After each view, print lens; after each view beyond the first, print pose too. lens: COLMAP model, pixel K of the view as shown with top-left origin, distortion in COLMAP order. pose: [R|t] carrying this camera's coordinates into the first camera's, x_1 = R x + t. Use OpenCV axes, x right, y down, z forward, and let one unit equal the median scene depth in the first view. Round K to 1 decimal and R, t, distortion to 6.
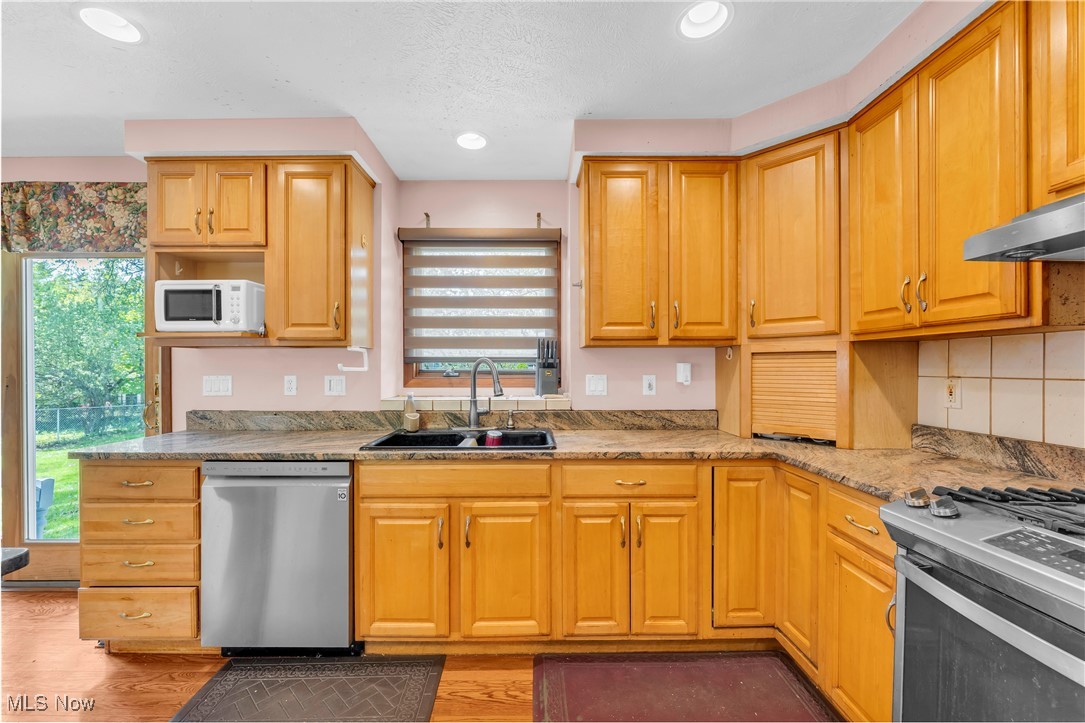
lens RADIAL K [[435.2, 0, 535.4], [0, 435.2, 367.3], [0, 0, 1]] dist [-0.000271, -0.000808]
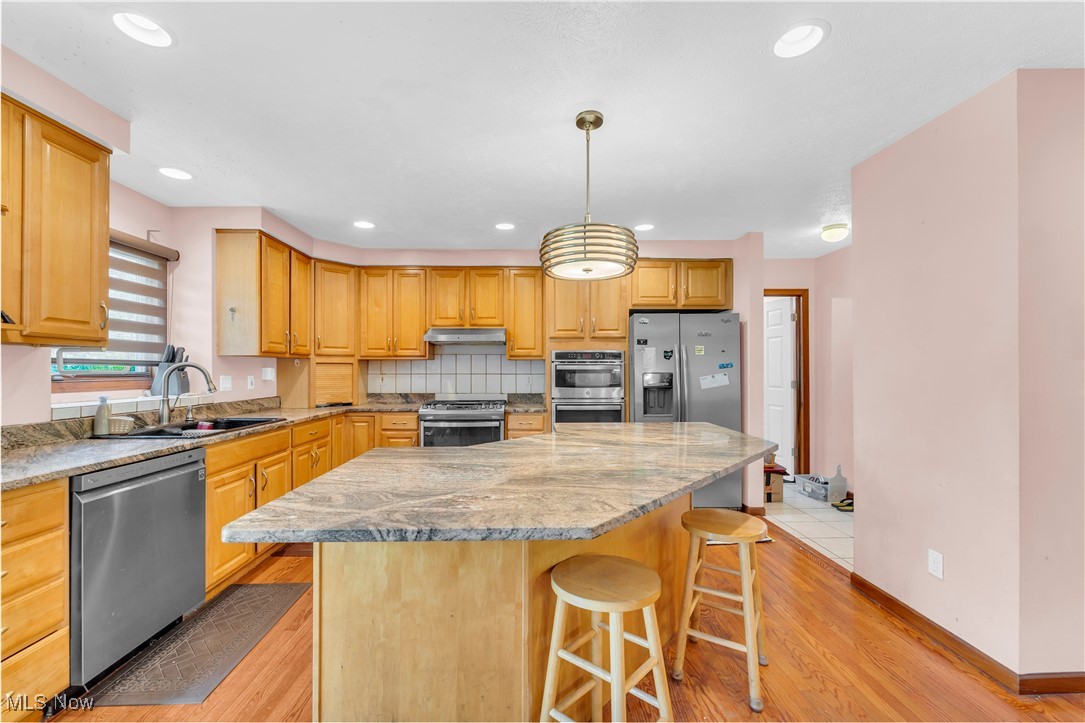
lens RADIAL K [[435.2, 0, 534.6], [0, 435.2, 366.4], [0, 0, 1]] dist [-0.000271, -0.000808]
pose [[-0.022218, 0.010700, 0.999696, -1.632842], [-0.000326, 0.999943, -0.010710, 0.003485], [-0.999753, -0.000564, -0.022213, 0.097864]]
